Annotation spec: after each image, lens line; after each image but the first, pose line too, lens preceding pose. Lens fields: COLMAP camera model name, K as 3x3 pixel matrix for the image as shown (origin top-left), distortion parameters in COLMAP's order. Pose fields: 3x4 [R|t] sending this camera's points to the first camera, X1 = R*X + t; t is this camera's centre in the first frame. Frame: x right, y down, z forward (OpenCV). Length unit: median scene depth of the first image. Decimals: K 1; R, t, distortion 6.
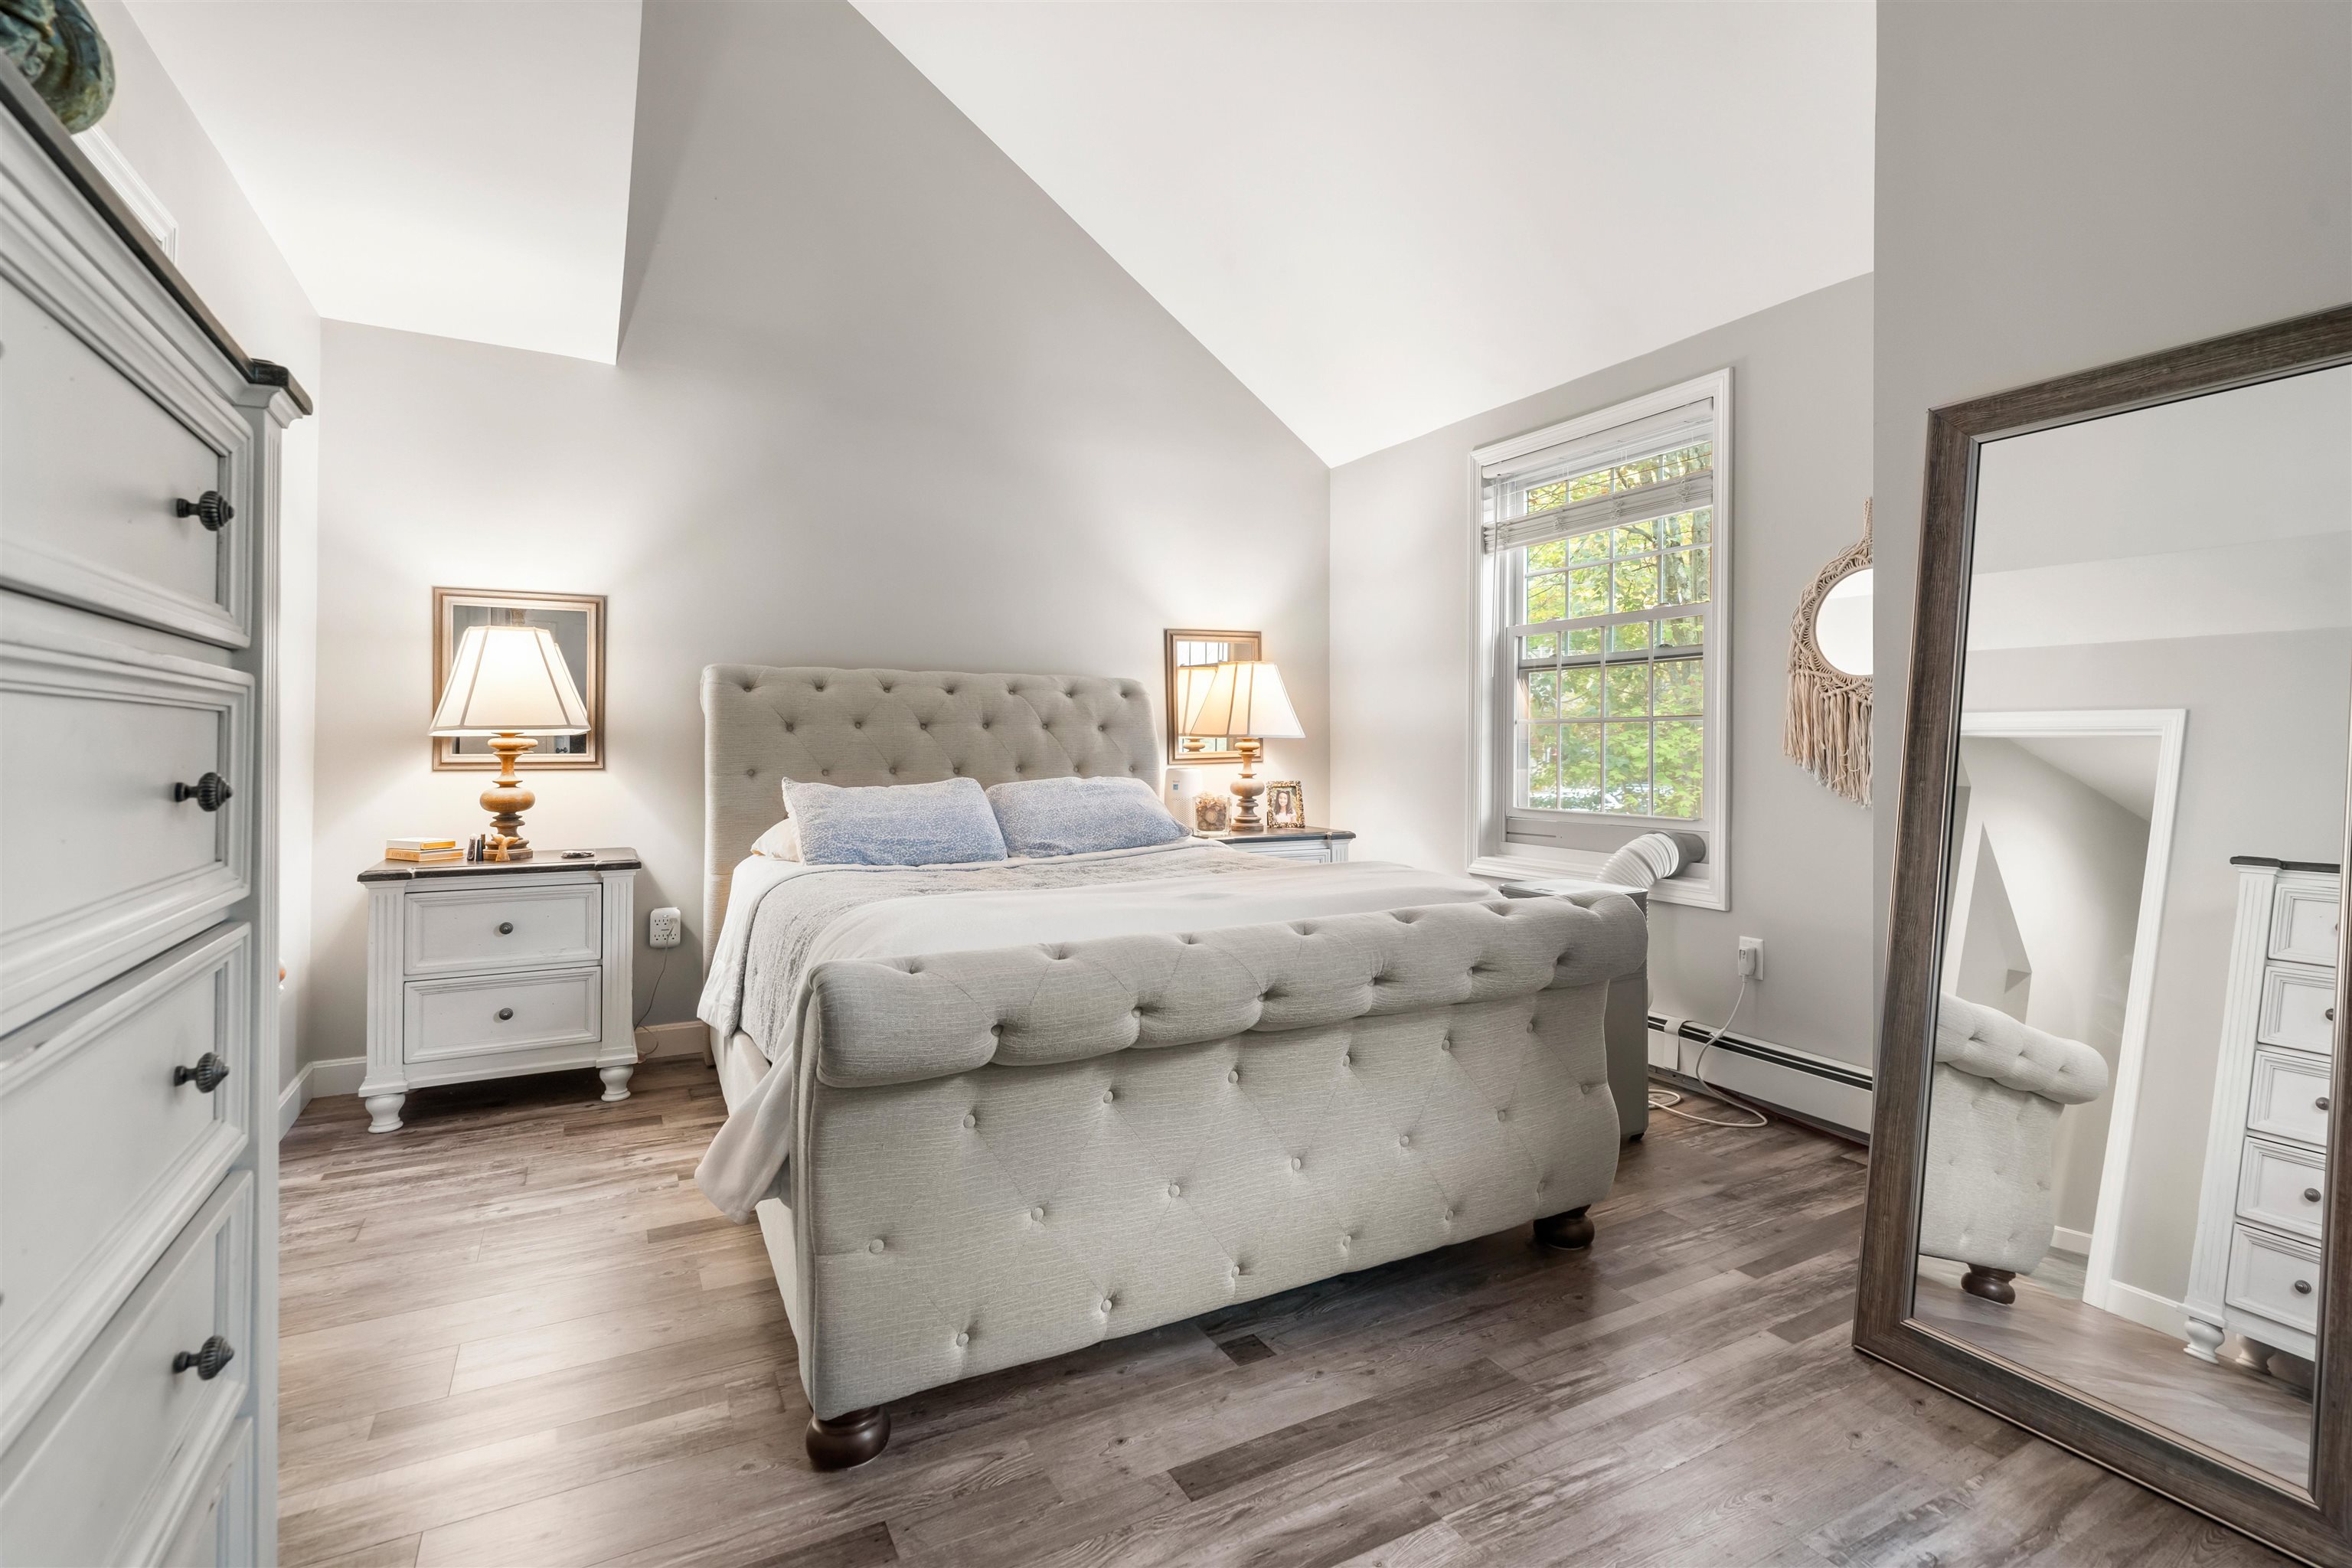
lens RADIAL K [[1089.5, 0, 1161.1], [0, 1089.5, 778.4], [0, 0, 1]] dist [-0.000596, 0.001278]
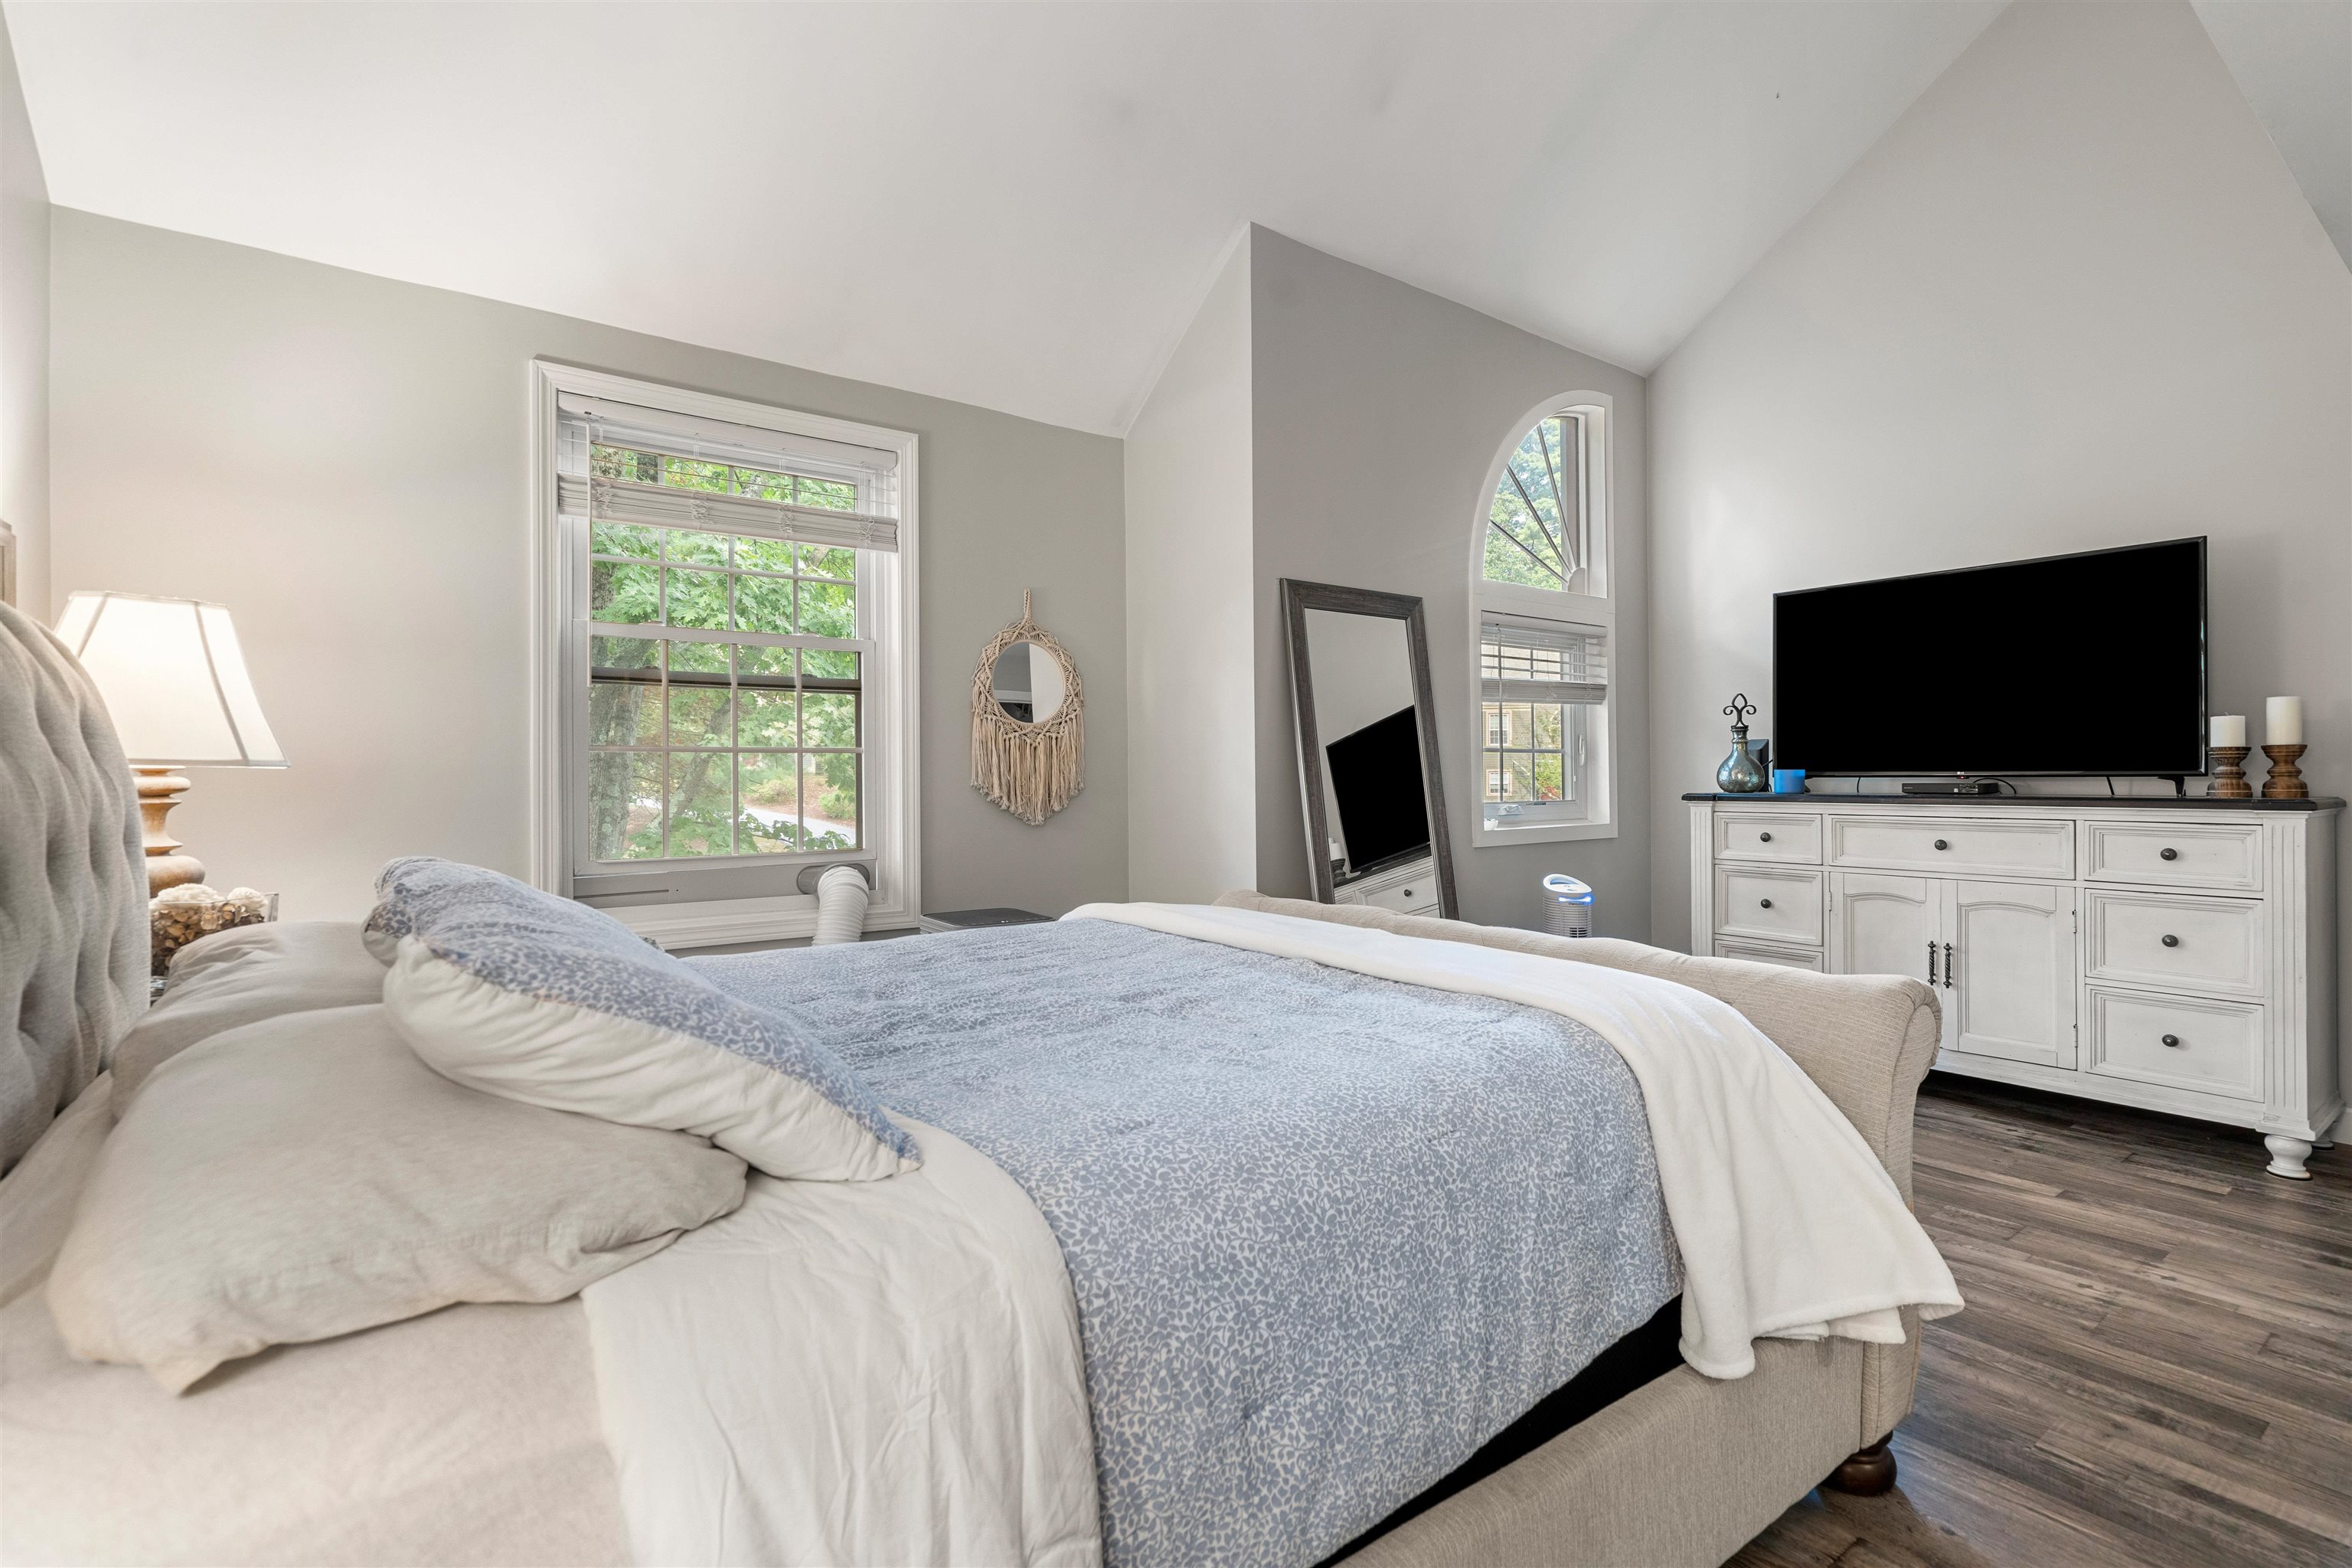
lens RADIAL K [[1089.5, 0, 1161.1], [0, 1089.5, 778.4], [0, 0, 1]] dist [-0.000596, 0.001278]
pose [[-0.147690, -0.002663, 0.989030, -0.669743], [0.035623, 0.999333, 0.008010, -0.032175], [-0.988392, 0.036416, -0.147497, 1.021454]]
